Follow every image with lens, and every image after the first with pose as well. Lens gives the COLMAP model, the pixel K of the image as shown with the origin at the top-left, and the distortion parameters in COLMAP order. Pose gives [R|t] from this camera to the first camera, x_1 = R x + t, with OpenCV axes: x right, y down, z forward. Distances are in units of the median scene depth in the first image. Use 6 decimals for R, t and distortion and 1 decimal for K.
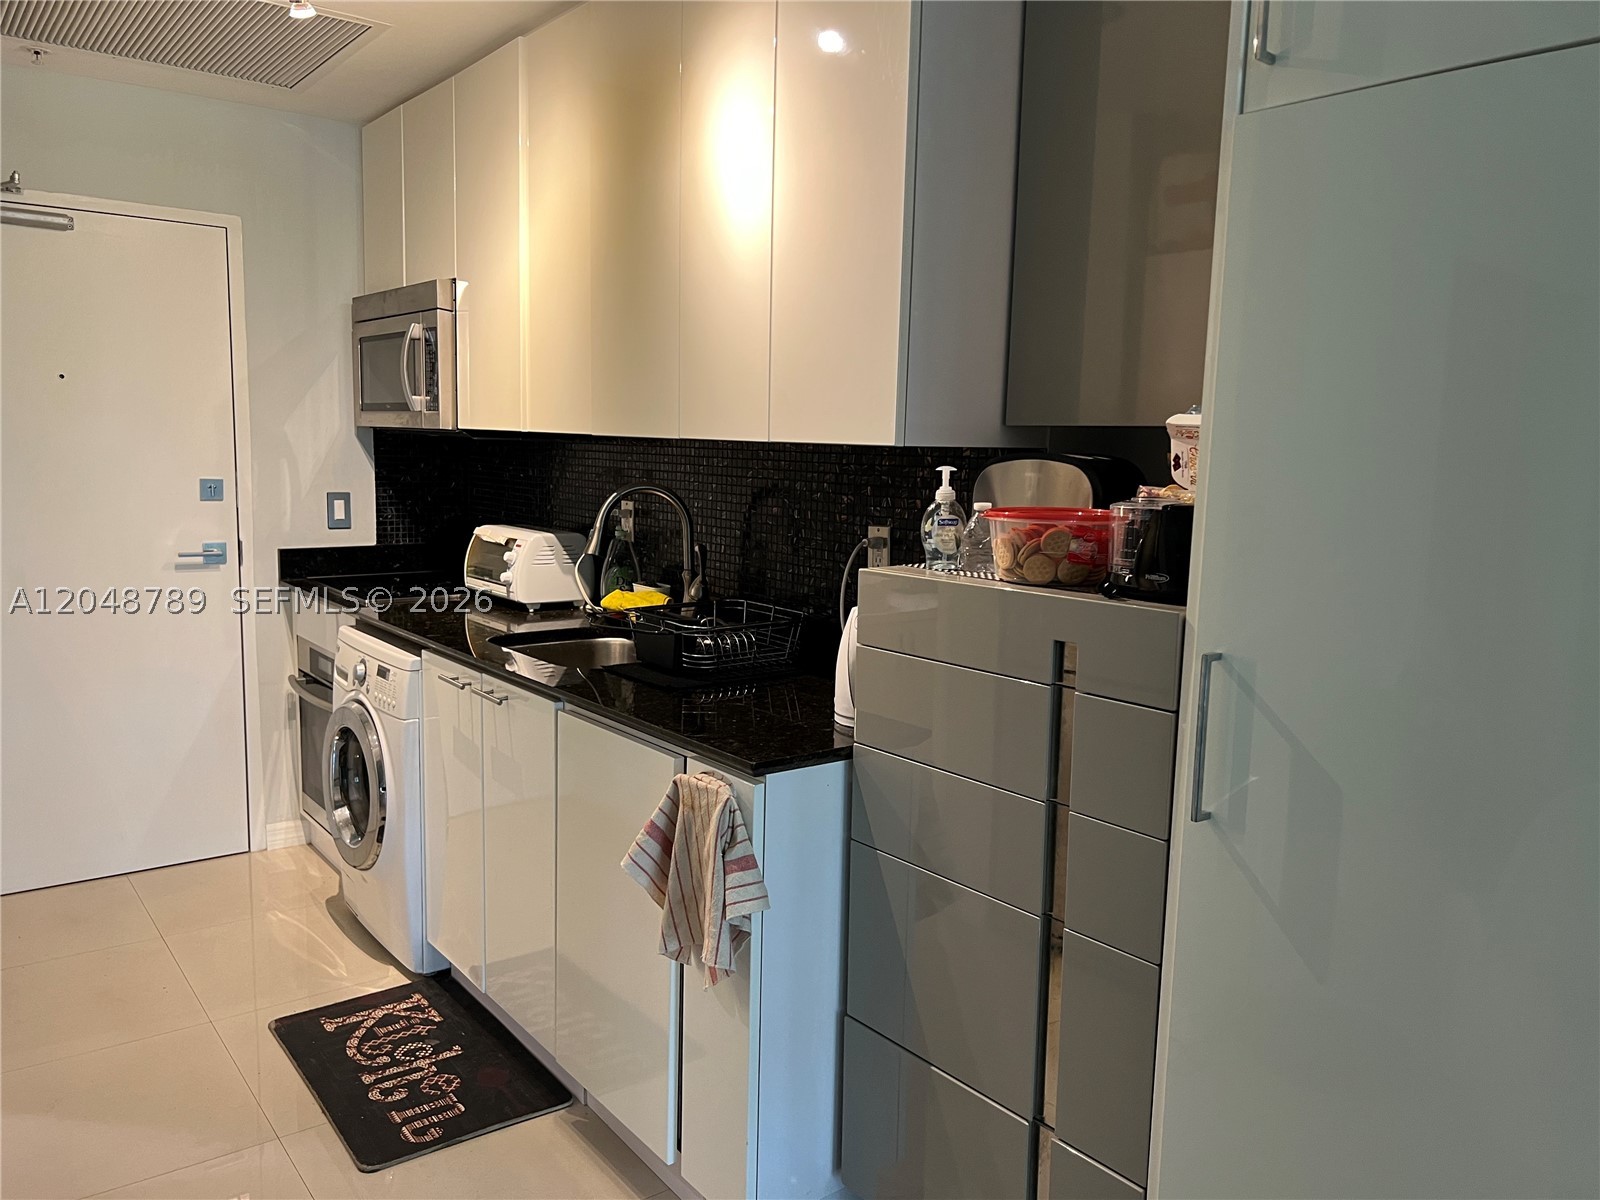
lens RADIAL K [[1200.7, 0, 801.9], [0, 1200.7, 597.4], [0, 0, 1]] dist [0.062938, -0.068592]
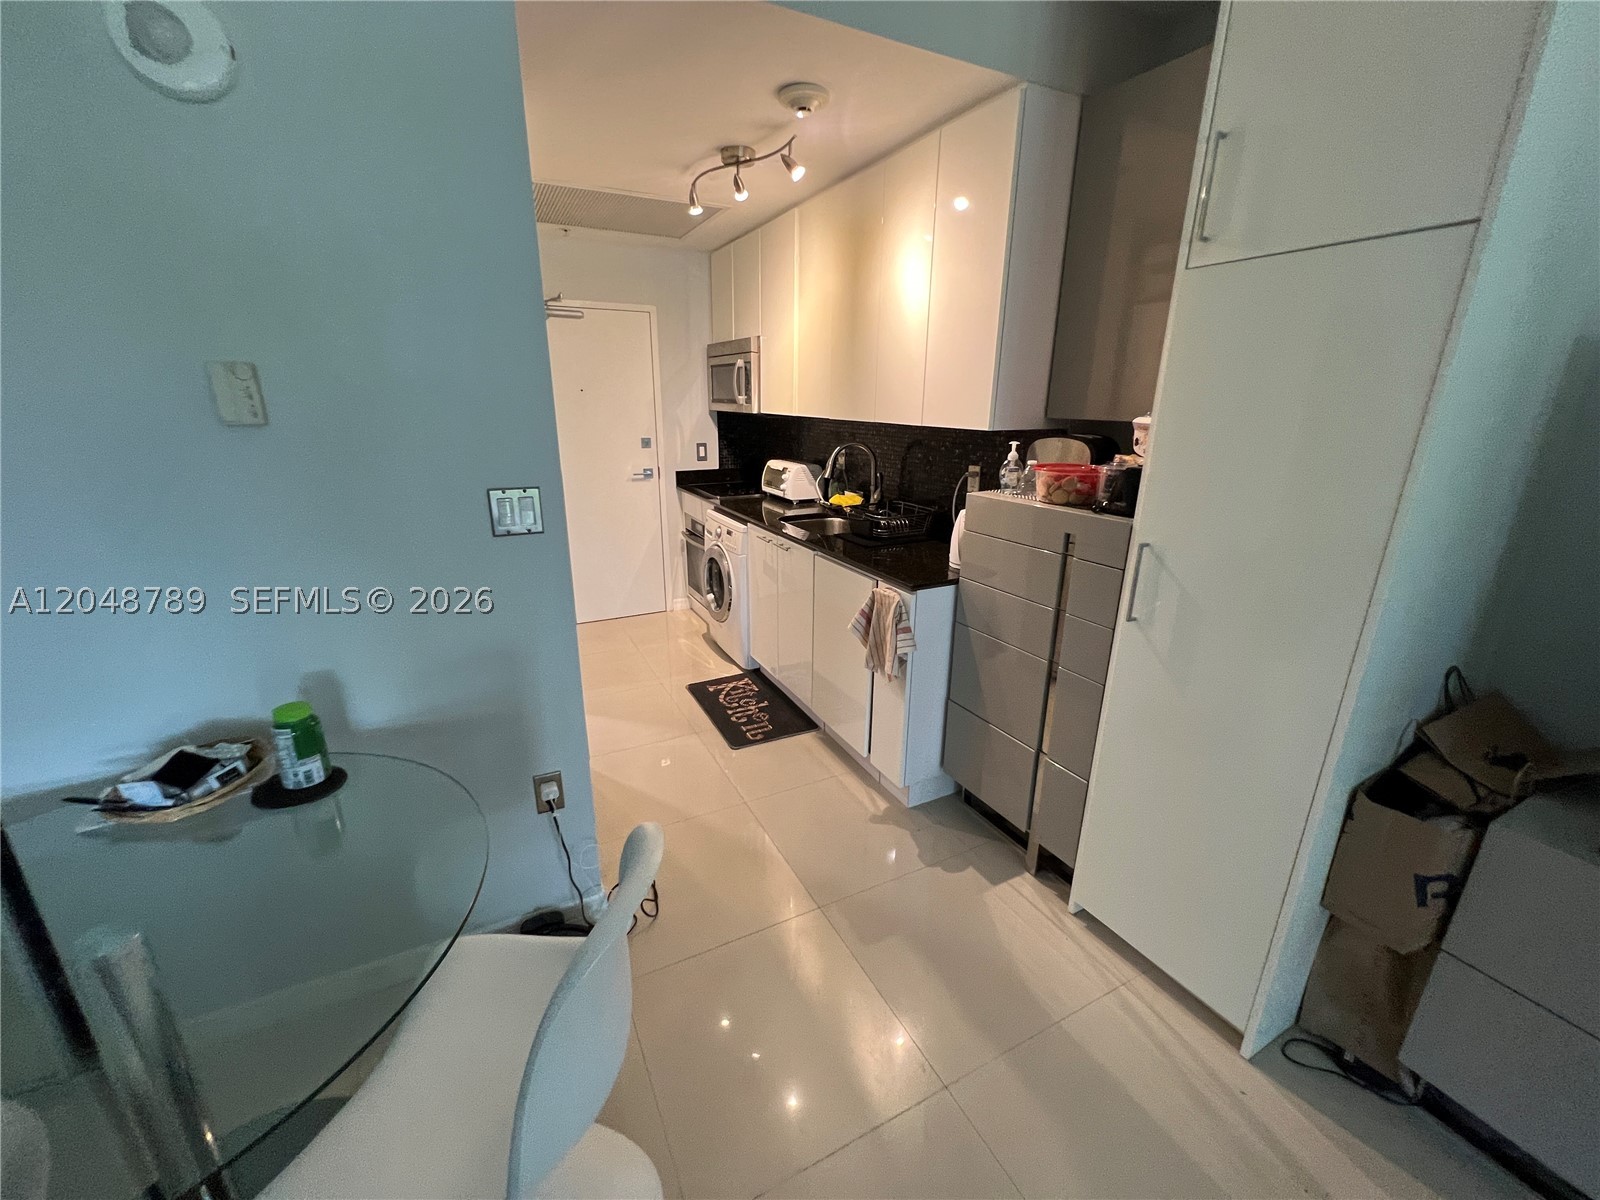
lens RADIAL K [[639.2, 0, 794.0], [0, 639.2, 590.8], [0, 0, 1]] dist [-0.003296, 0.000980]
pose [[0.982460, 0.037772, -0.182607, -0.032931], [-0.007478, 0.986463, 0.163814, -0.031688], [0.186323, -0.159575, 0.969443, -0.126062]]
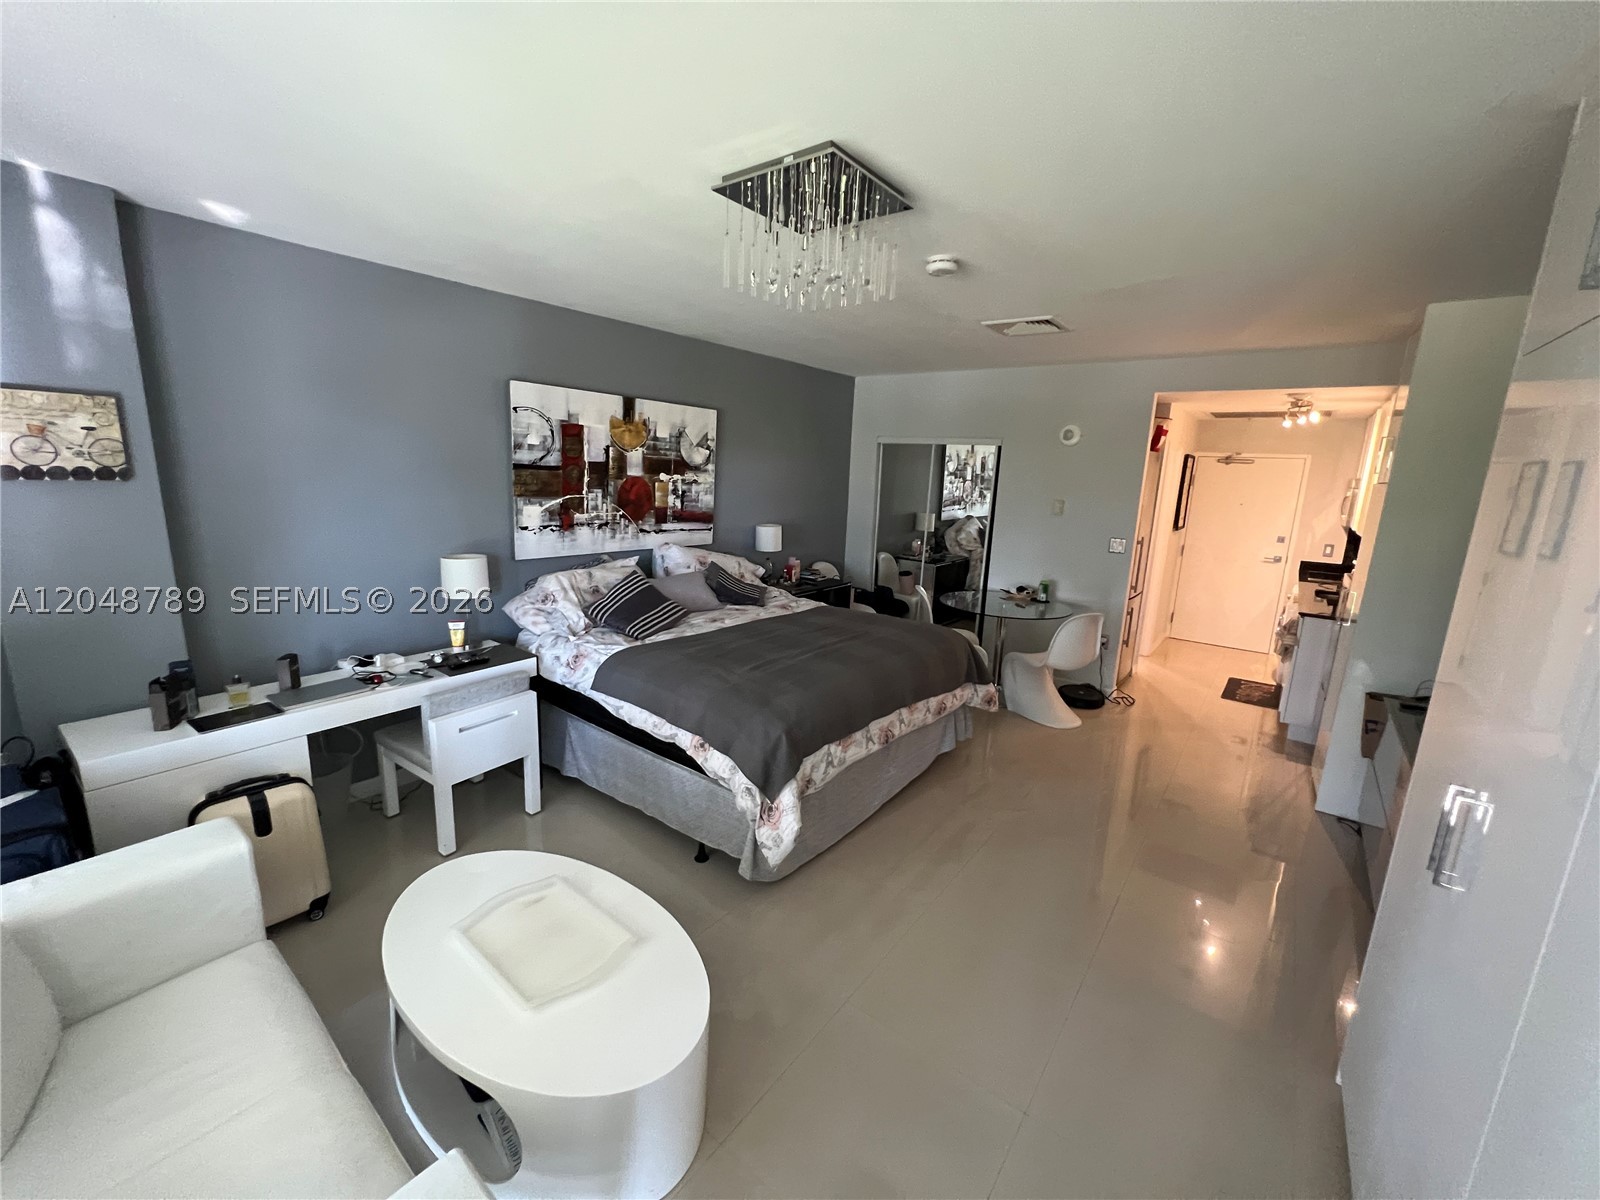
lens RADIAL K [[639.2, 0, 789.5], [0, 639.2, 601.9], [0, 0, 1]] dist [-0.003296, 0.000980]
pose [[0.247726, 0.190526, -0.949911, 1.425014], [-0.154813, 0.975659, 0.155316, 0.021697], [0.956381, 0.108583, 0.271192, -1.190267]]
